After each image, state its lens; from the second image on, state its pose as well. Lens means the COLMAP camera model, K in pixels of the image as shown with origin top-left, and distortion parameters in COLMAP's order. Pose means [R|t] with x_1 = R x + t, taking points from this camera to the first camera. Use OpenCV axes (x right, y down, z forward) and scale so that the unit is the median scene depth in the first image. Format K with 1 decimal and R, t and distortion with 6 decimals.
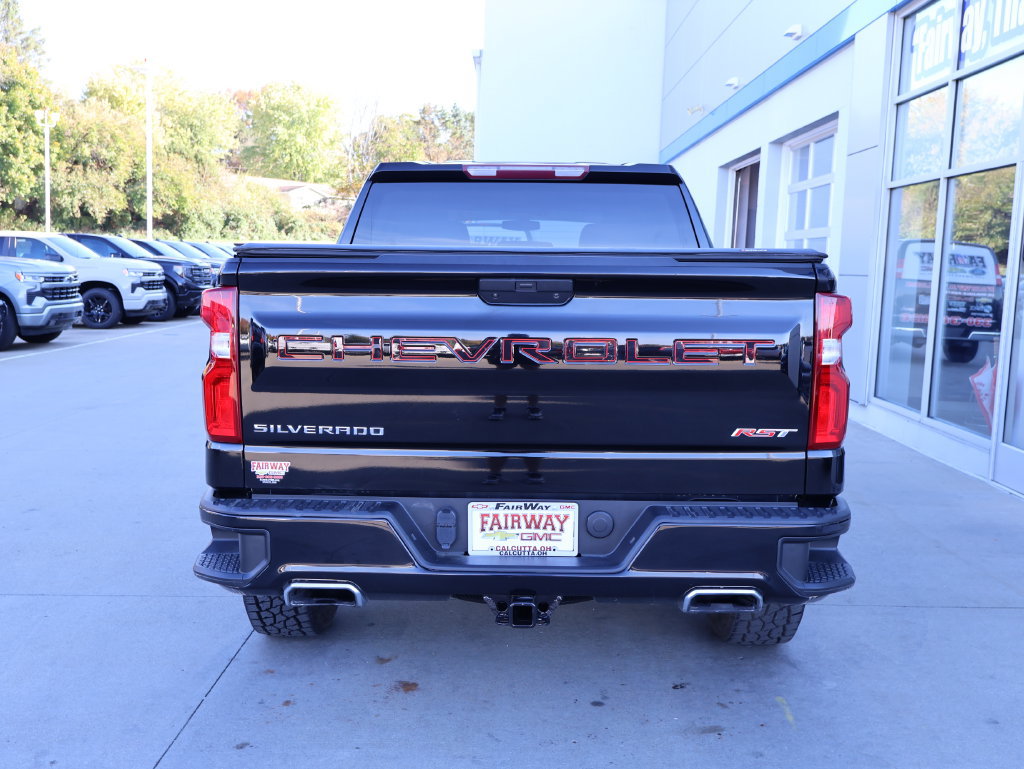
lens RADIAL K [[1045.5, 0, 512.0], [0, 1045.5, 384.5], [0, 0, 1]] dist [0.002760, 0.000896]
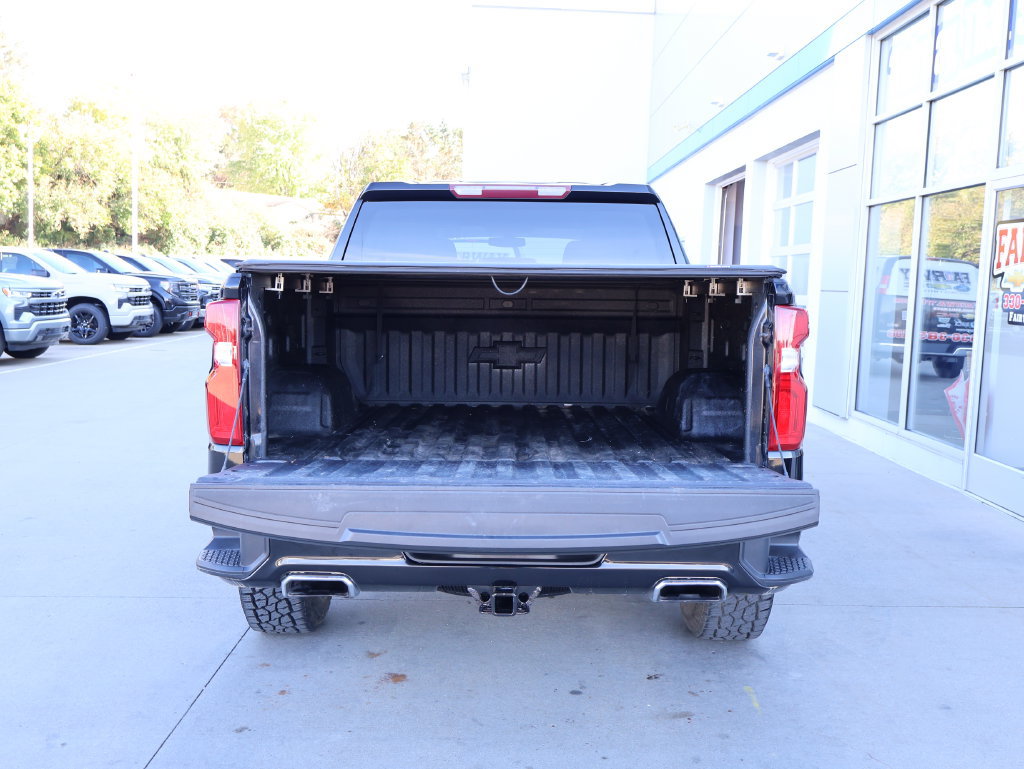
lens RADIAL K [[1060.9, 0, 512.0], [0, 1060.9, 384.5], [0, 0, 1]] dist [0.005453, -0.001799]
pose [[0.999947, -0.000154, 0.010342, 0.004153], [0.000326, 0.999861, -0.016651, 0.007303], [-0.010338, 0.016654, 0.999808, -0.056905]]
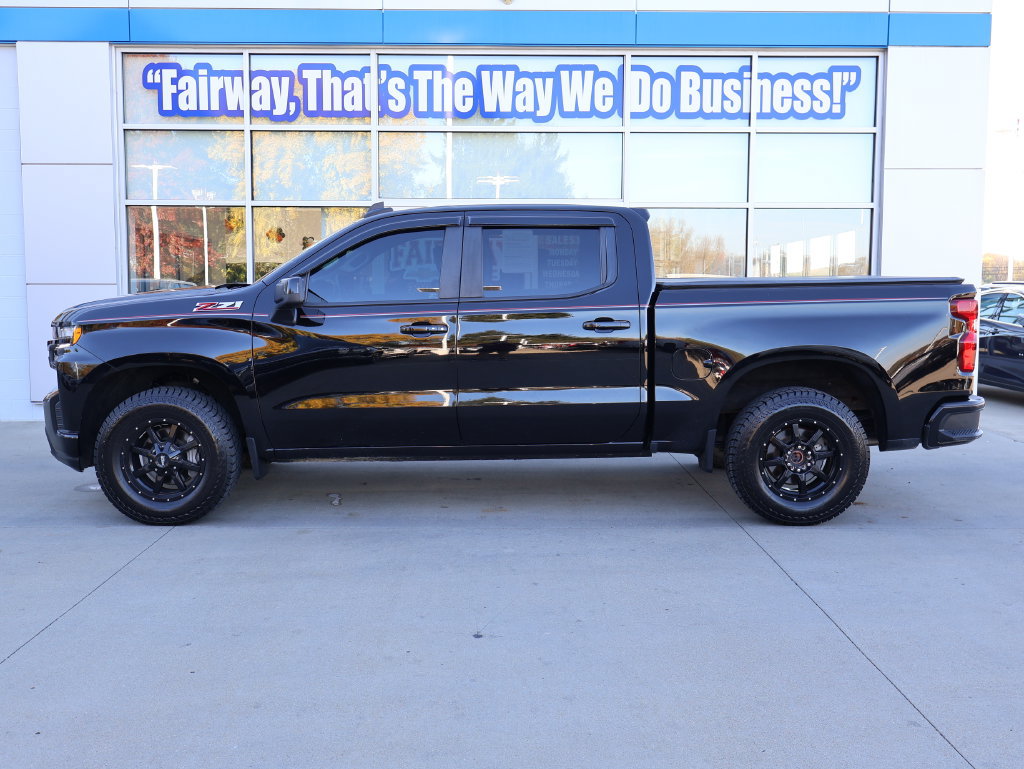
lens RADIAL K [[1012.4, 0, 512.0], [0, 1012.4, 384.5], [0, 0, 1]] dist [0.011359, 0.006651]
pose [[-0.013363, -0.126098, 0.991928, -1.382793], [0.112274, 0.985554, 0.126801, -0.170983], [-0.993587, 0.113063, 0.000988, 1.158023]]
